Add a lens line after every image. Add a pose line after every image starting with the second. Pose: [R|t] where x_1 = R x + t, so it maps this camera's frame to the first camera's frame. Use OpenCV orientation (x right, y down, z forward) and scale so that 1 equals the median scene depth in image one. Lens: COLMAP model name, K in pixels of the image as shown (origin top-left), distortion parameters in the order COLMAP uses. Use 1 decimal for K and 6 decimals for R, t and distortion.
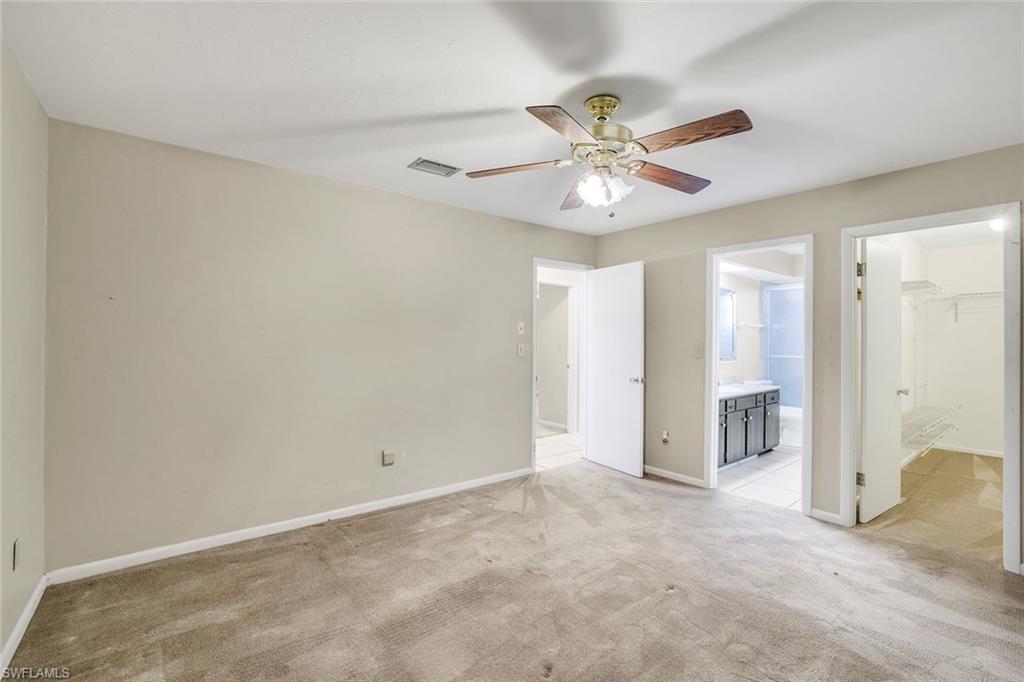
lens RADIAL K [[450.0, 0, 512.7], [0, 450.0, 338.4], [0, 0, 1]] dist [-0.029976, 0.006561]
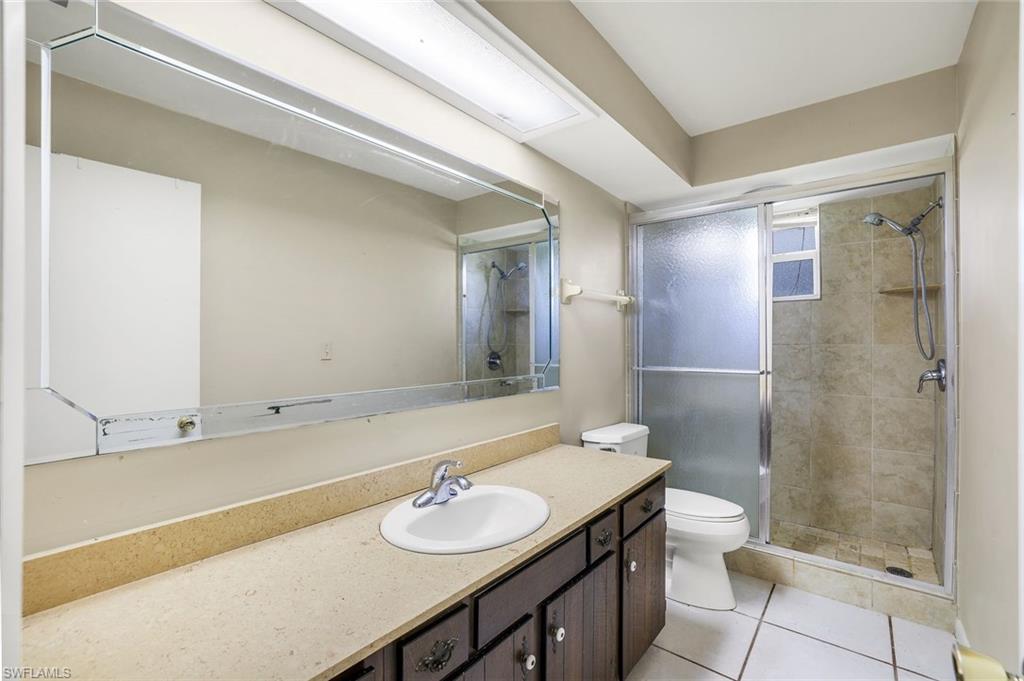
lens RADIAL K [[450.0, 0, 512.6], [0, 450.0, 342.8], [0, 0, 1]] dist [-0.029976, 0.006561]
pose [[0.976456, -0.009413, 0.215513, 0.354367], [0.009221, 0.999956, 0.001897, 0.012153], [-0.215521, 0.000135, 0.976499, 0.594136]]
